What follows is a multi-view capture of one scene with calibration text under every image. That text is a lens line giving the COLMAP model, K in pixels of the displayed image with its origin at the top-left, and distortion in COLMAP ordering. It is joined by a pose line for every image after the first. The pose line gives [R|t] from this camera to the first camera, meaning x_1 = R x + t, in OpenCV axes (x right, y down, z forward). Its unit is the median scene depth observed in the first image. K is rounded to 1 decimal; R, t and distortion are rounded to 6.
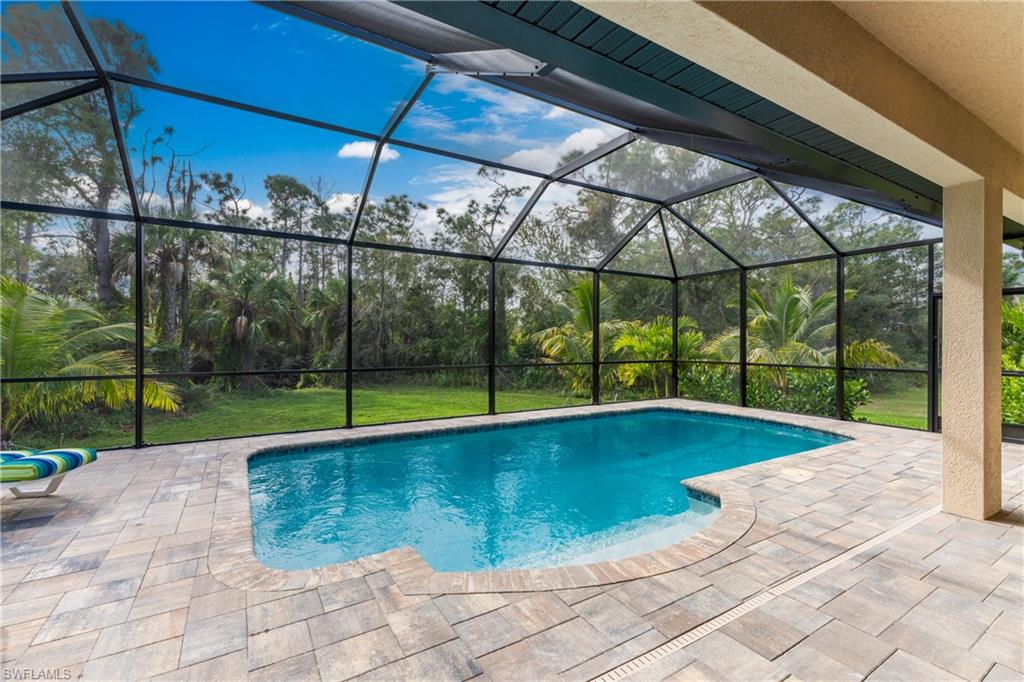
lens RADIAL K [[428.9, 0, 512.0], [0, 428.9, 341.0], [0, 0, 1]] dist [0.000601, 0.000032]
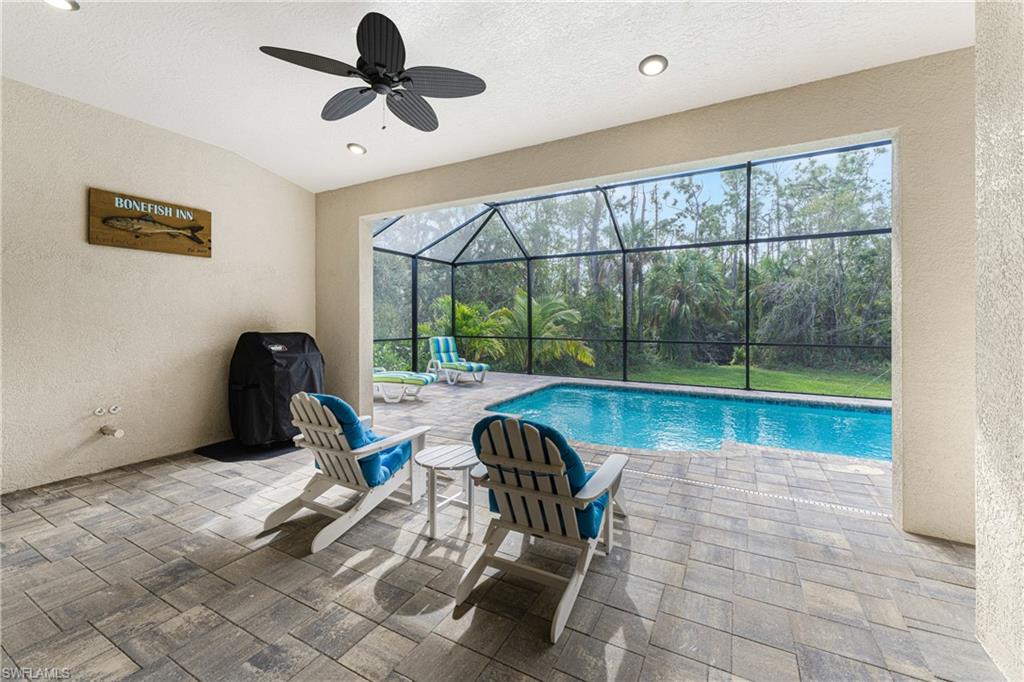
lens RADIAL K [[424.1, 0, 485.6], [0, 424.1, 317.8], [0, 0, 1]] dist [0.001307, -0.000103]
pose [[0.451481, -0.006534, -0.892257, 0.181946], [0.002625, 0.999979, -0.005995, -0.000620], [0.892277, 0.000364, 0.451489, -0.015538]]
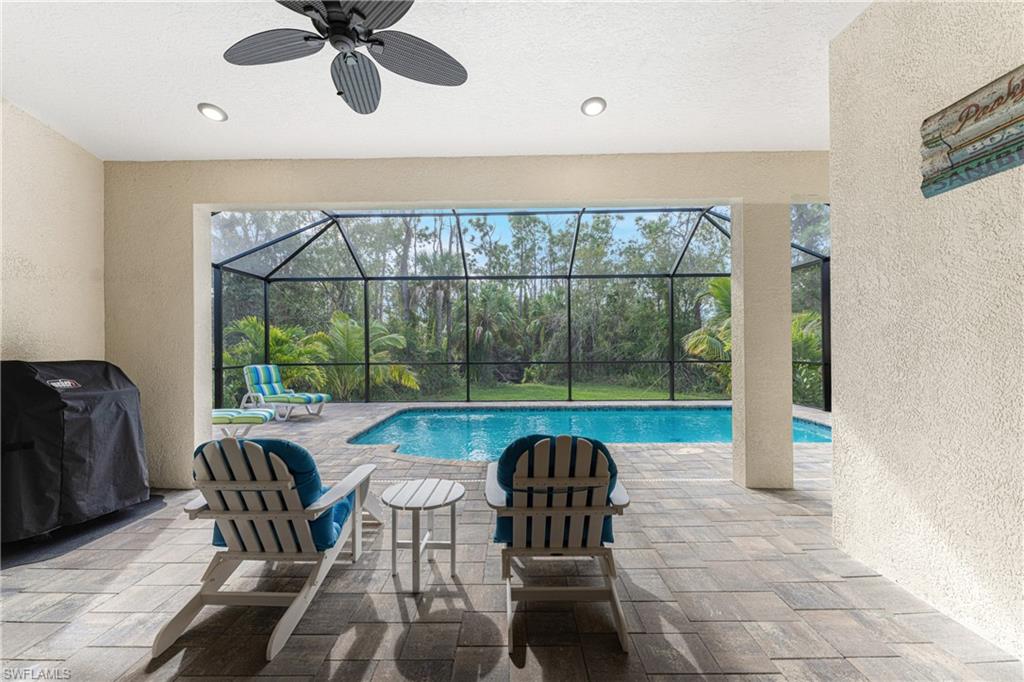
lens RADIAL K [[422.3, 0, 502.5], [0, 422.3, 342.3], [0, 0, 1]] dist [0.000757, 0.000035]
pose [[0.829695, -0.013420, -0.558056, 0.147156], [0.011289, 0.999910, -0.007262, 0.001592], [0.558103, -0.000274, 0.829772, -0.043363]]
